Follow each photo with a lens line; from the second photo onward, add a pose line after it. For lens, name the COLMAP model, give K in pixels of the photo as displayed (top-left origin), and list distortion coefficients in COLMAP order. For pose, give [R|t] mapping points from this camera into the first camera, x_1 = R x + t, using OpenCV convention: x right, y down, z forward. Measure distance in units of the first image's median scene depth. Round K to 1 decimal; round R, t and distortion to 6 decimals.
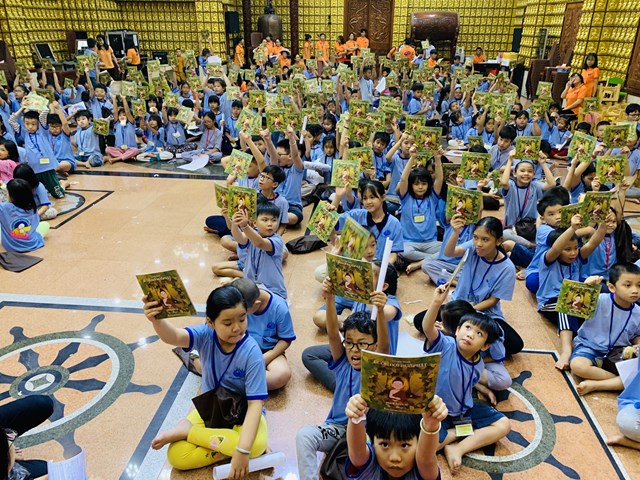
lens RADIAL K [[496.2, 0, 320.0], [0, 496.2, 240.0], [0, 0, 1]] dist [0.016577, -0.007060]
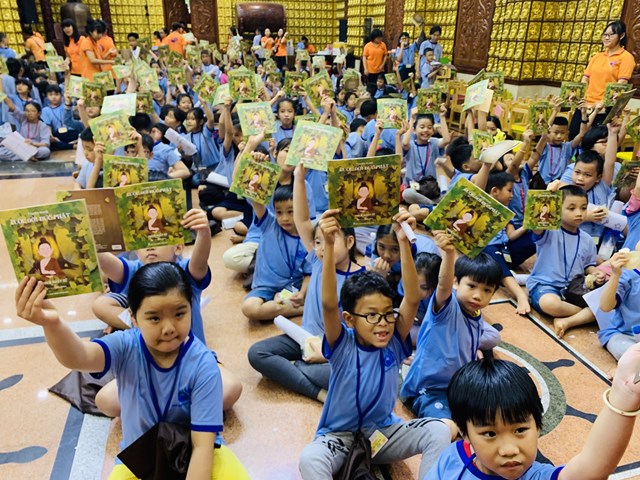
lens RADIAL K [[496.2, 0, 320.0], [0, 496.2, 240.0], [0, 0, 1]] dist [0.016577, -0.007060]
pose [[0.939397, -0.126891, 0.318483, -0.053946], [0.131279, 0.991315, 0.007742, 0.022426], [-0.316700, 0.034537, 0.947897, 0.083987]]
